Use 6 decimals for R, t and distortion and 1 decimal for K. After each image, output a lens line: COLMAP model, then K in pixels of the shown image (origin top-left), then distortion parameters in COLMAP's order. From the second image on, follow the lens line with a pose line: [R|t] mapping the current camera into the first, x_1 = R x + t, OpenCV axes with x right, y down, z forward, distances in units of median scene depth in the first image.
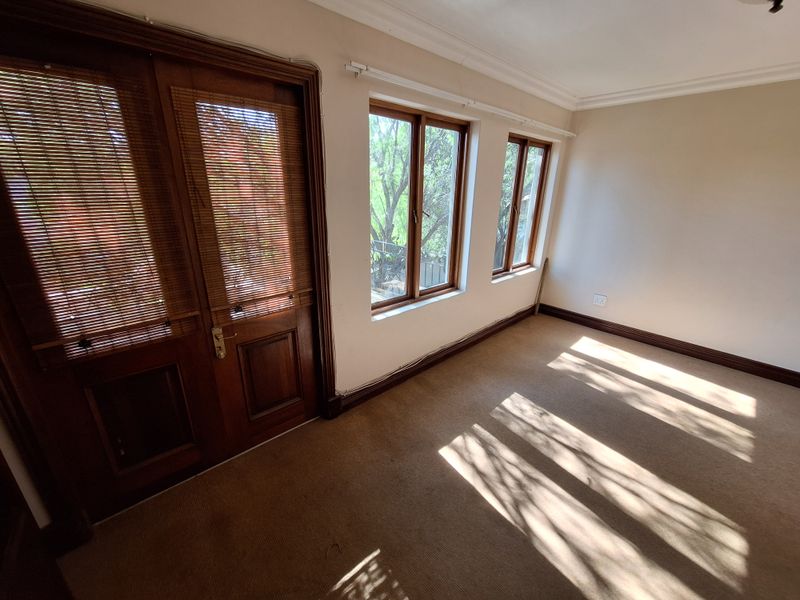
lens RADIAL K [[316.0, 0, 399.2], [0, 316.0, 296.0], [0, 0, 1]] dist [0.000400, -0.000361]
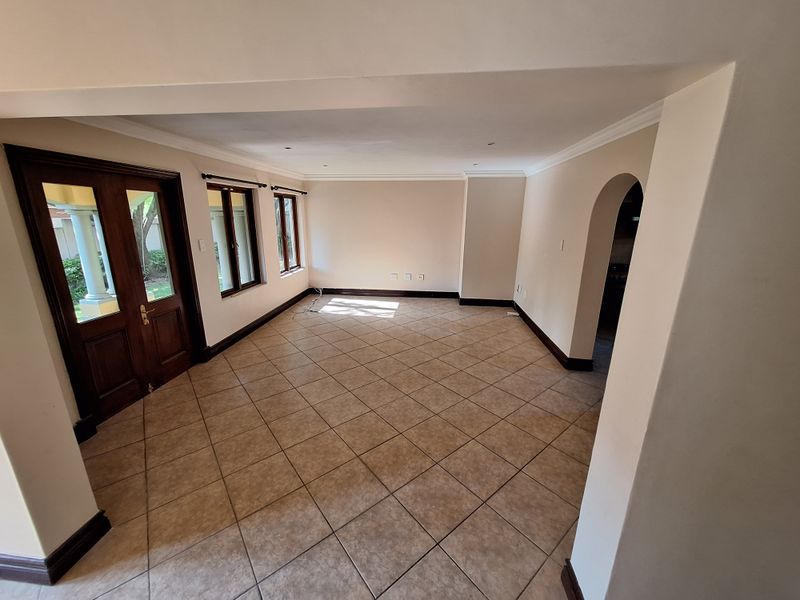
lens RADIAL K [[316.0, 0, 395.2], [0, 316.0, 302.6], [0, 0, 1]] dist [0.000400, -0.000361]
pose [[0.764452, -0.177108, 0.619876, -0.389496], [0.208744, 0.977725, 0.021921, 0.228024], [-0.609950, 0.112638, 0.784394, -0.876326]]
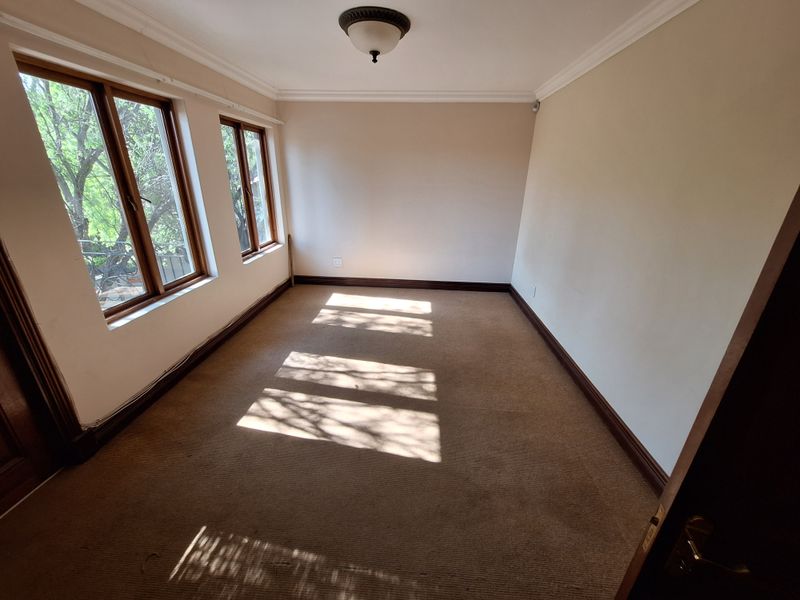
lens RADIAL K [[316.0, 0, 401.2], [0, 316.0, 299.0], [0, 0, 1]] dist [0.000400, -0.000361]
pose [[0.716631, -0.256442, 0.648597, -0.049079], [0.218762, 0.965669, 0.140097, 0.046639], [-0.662256, 0.041491, 0.748128, -0.139414]]
